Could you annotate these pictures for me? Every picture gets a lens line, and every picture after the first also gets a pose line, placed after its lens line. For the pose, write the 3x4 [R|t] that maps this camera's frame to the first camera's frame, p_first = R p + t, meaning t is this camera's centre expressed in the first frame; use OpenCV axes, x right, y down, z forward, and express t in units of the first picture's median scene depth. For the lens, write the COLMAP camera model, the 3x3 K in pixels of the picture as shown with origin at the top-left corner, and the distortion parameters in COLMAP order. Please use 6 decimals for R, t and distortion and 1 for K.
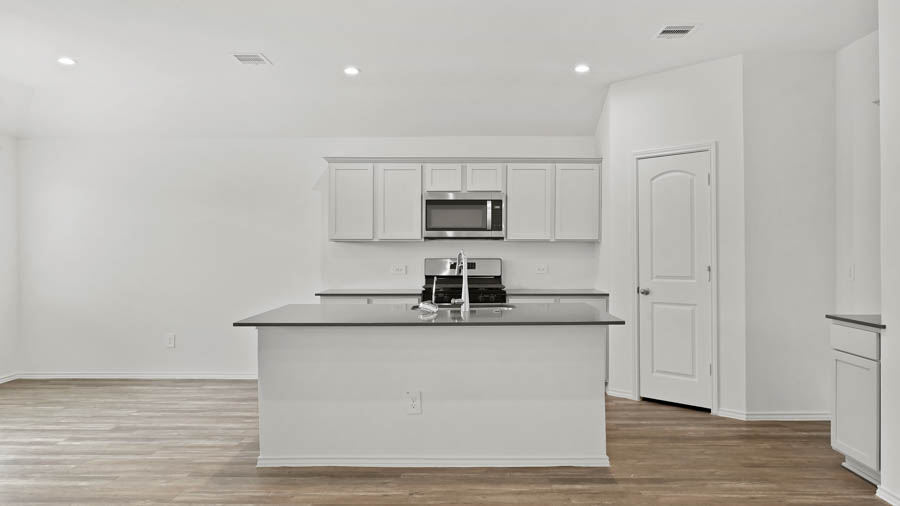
lens RADIAL K [[639.6, 0, 449.1], [0, 639.6, 251.8], [0, 0, 1]] dist [0.021230, 0.002900]
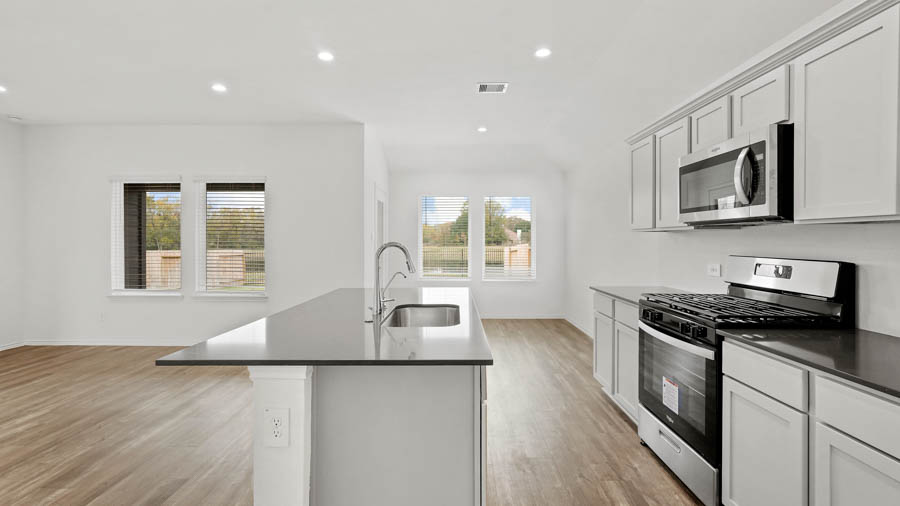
lens RADIAL K [[400.6, 0, 447.3], [0, 400.6, 243.6], [0, 0, 1]] dist [-0.003995, -0.000196]
pose [[0.004784, 0.008798, -0.999950, 0.388086], [-0.003310, 0.999956, 0.008782, -0.004236], [0.999983, 0.003268, 0.004813, 0.757461]]
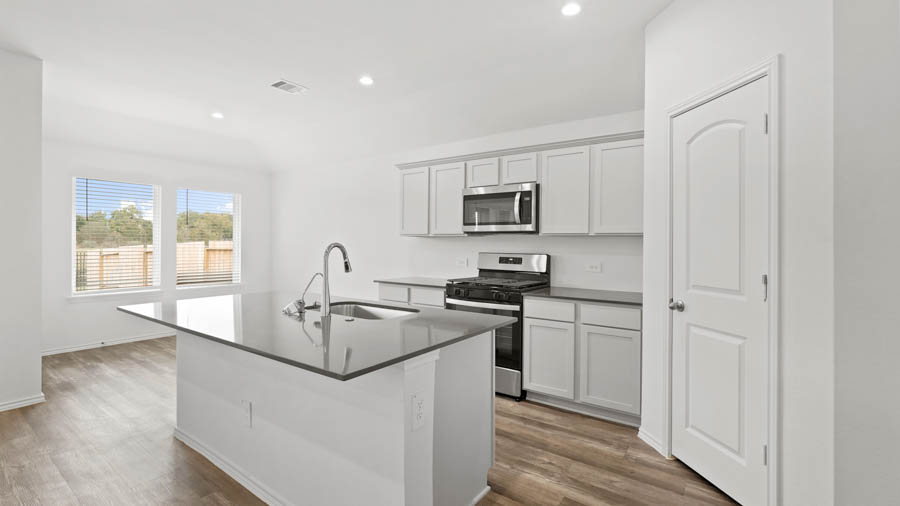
lens RADIAL K [[400.6, 0, 449.3], [0, 400.6, 247.2], [0, 0, 1]] dist [-0.003995, -0.000196]
pose [[0.820127, 0.011771, -0.572060, 0.318045], [-0.010427, 0.999930, 0.005626, -0.001526], [0.572086, 0.001351, 0.820192, 0.458547]]
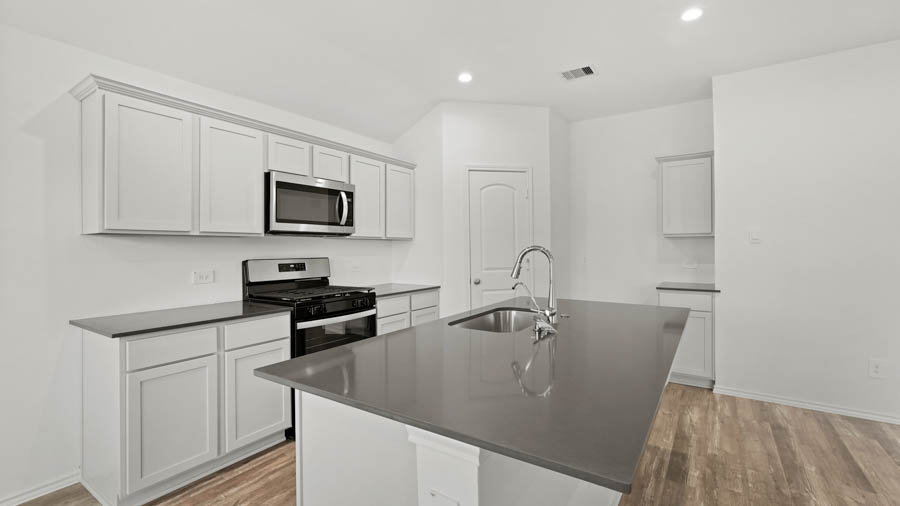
lens RADIAL K [[400.6, 0, 449.8], [0, 400.6, 250.4], [0, 0, 1]] dist [-0.003995, -0.000196]
pose [[0.537656, -0.006181, 0.843142, -0.323380], [0.010958, 0.999940, 0.000343, 0.002148], [-0.843093, 0.009054, 0.537691, 0.582057]]
